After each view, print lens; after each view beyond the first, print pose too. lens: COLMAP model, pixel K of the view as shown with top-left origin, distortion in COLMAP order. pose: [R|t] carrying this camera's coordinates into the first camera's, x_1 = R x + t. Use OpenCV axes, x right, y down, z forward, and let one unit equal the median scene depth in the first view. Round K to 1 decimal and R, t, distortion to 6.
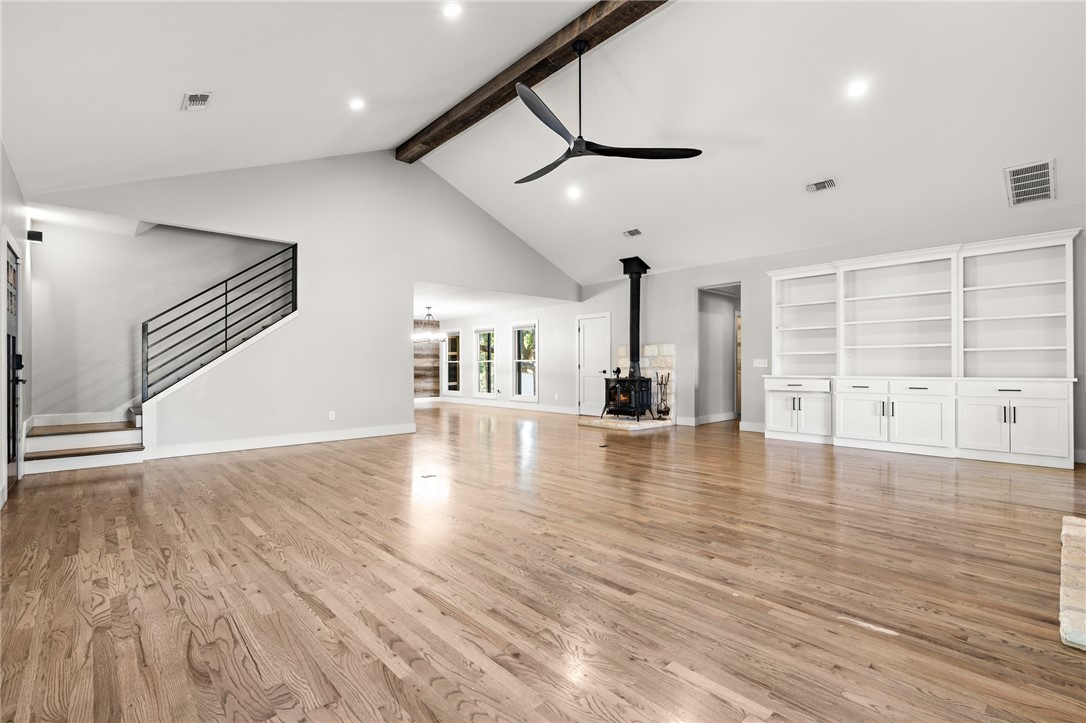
lens RADIAL K [[489.2, 0, 545.2], [0, 489.2, 362.3], [0, 0, 1]] dist [-0.002539, 0.001992]
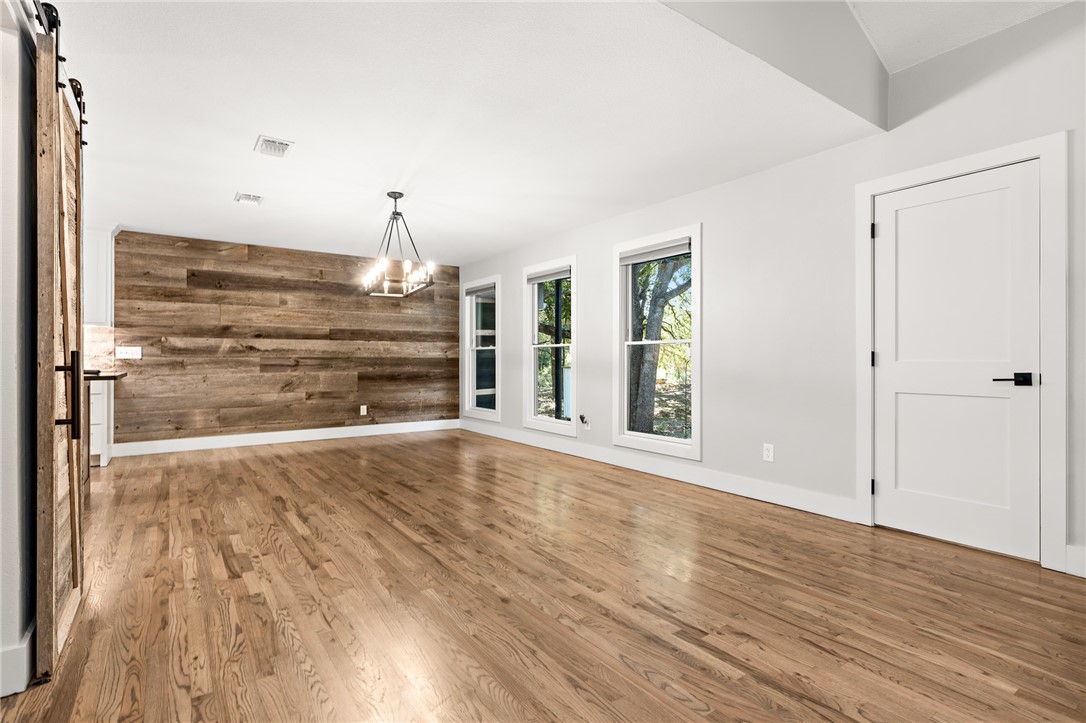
lens RADIAL K [[529.7, 0, 543.1], [0, 529.7, 360.2], [0, 0, 1]] dist [-0.003663, 0.001143]
pose [[0.990878, 0.002151, -0.134742, -0.059318], [-0.000628, 0.999935, 0.011342, 0.004567], [0.134758, -0.011154, 0.990816, 0.484029]]
